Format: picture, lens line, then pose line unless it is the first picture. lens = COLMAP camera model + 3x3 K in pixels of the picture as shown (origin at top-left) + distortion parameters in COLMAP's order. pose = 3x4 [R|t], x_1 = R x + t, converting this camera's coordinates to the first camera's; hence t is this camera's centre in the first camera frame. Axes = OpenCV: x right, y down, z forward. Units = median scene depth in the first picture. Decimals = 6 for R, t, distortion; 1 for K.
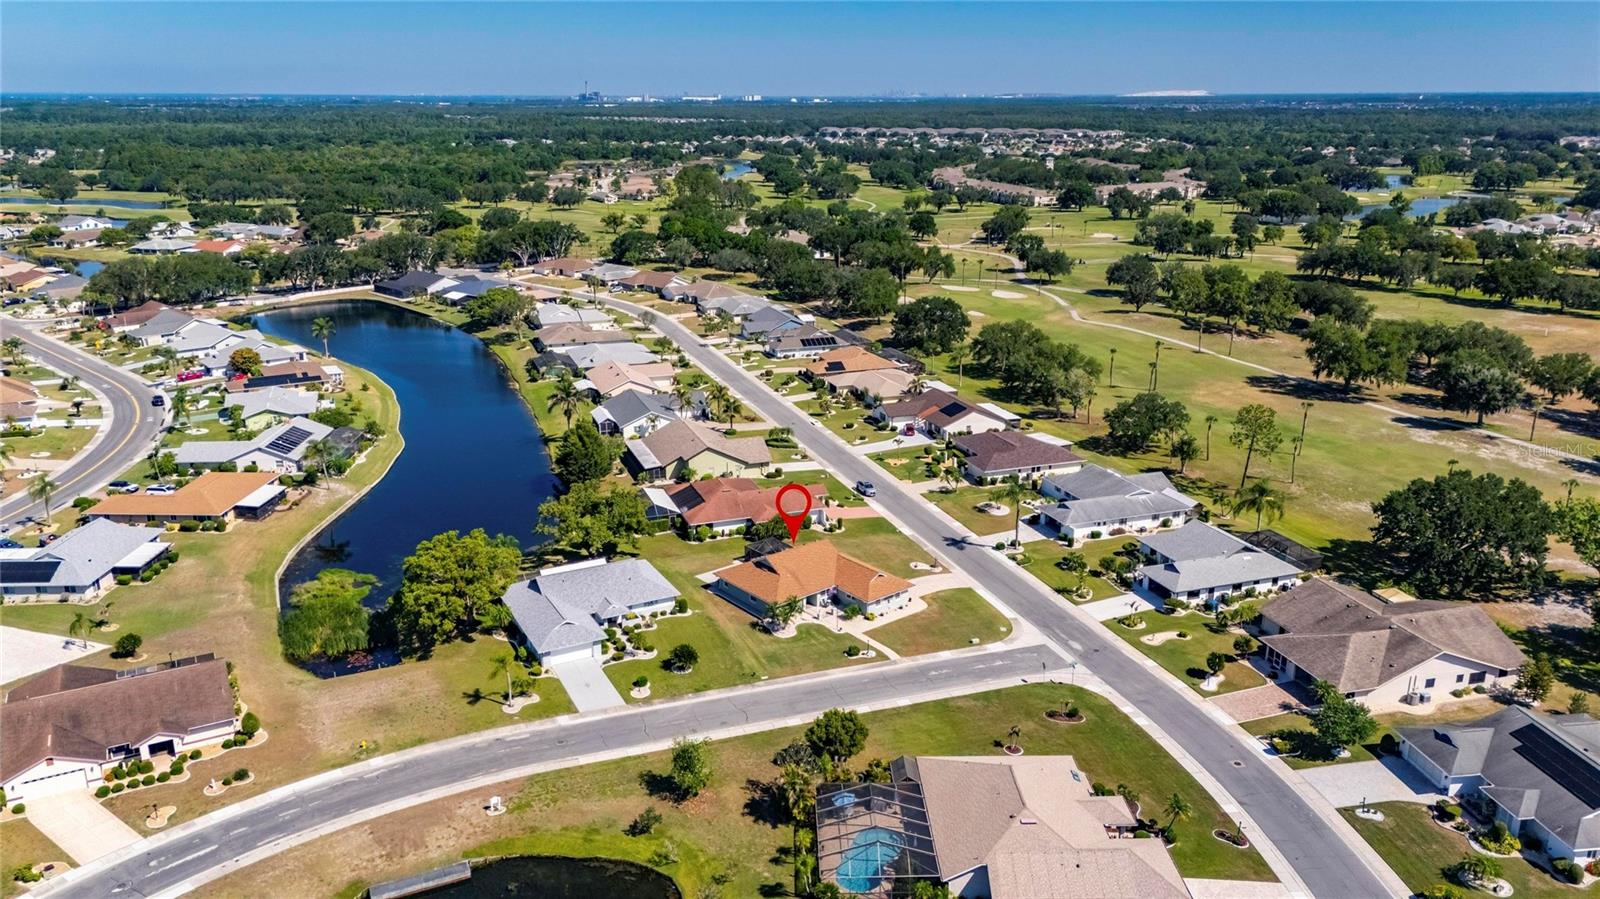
lens RADIAL K [[1170.9, 0, 797.4], [0, 1170.9, 441.5], [0, 0, 1]] dist [0.072731, -0.069196]
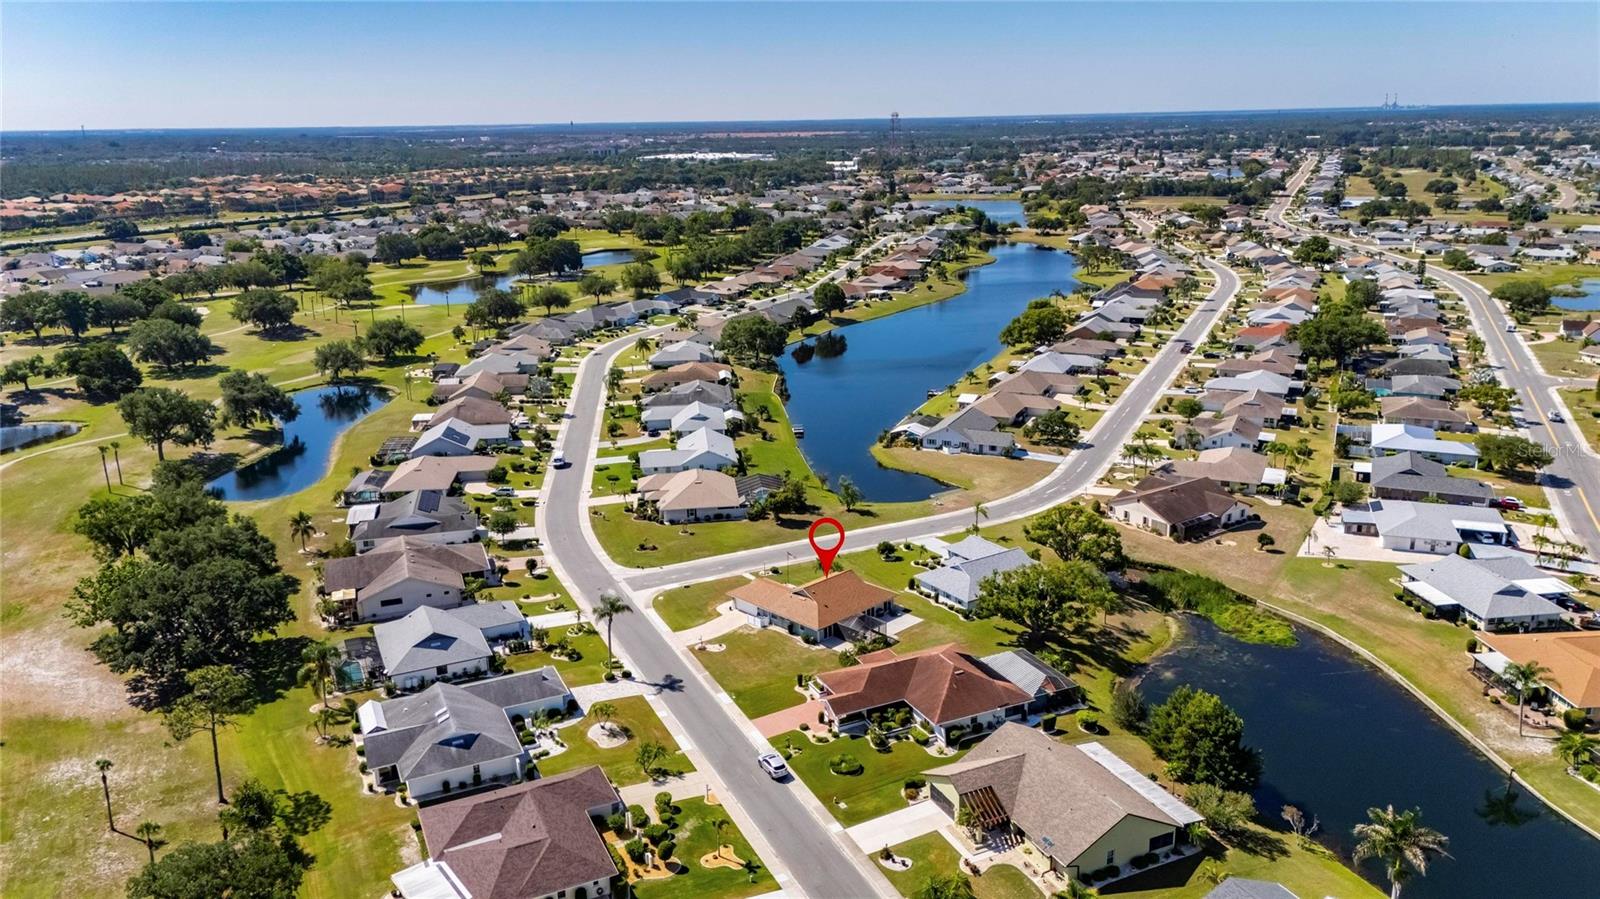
lens RADIAL K [[1170.9, 0, 799.3], [0, 1170.9, 447.6], [0, 0, 1]] dist [0.072731, -0.069196]
pose [[-0.994847, 0.046162, -0.090265, 0.118304], [-0.008811, 0.847592, 0.530575, -0.595395], [0.101001, 0.528637, -0.842818, 1.803262]]
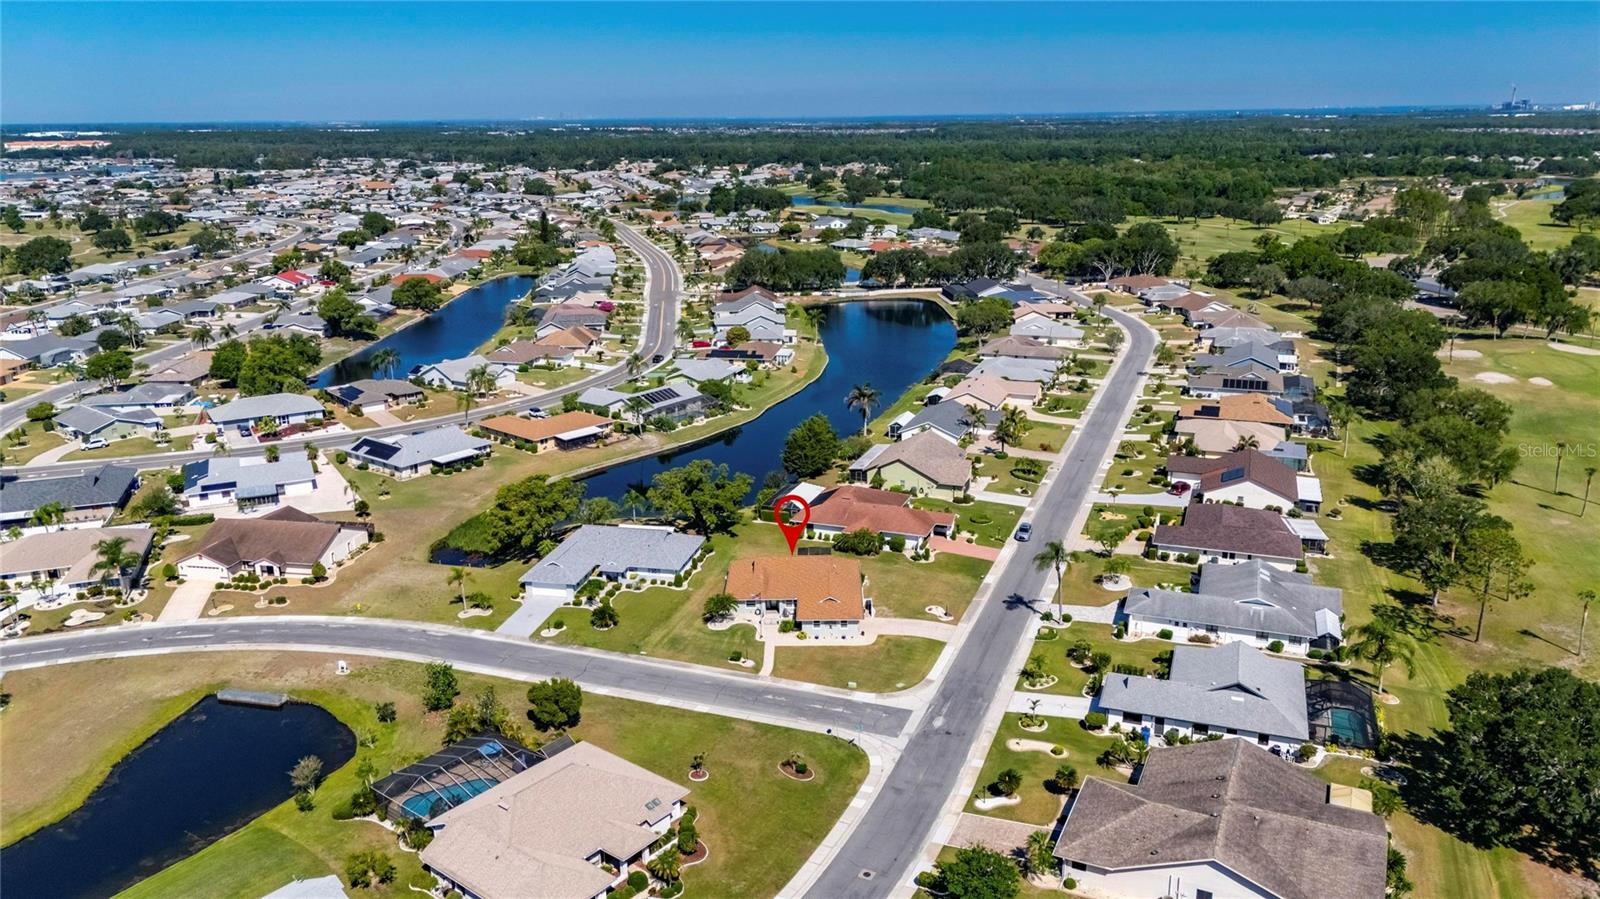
lens RADIAL K [[1170.9, 0, 798.6], [0, 1170.9, 438.4], [0, 0, 1]] dist [0.072731, -0.069196]
pose [[0.765063, 0.162839, -0.623026, 0.591054], [-0.171474, 0.984084, 0.046641, -0.055063], [0.620705, 0.071150, 0.780809, 0.189886]]
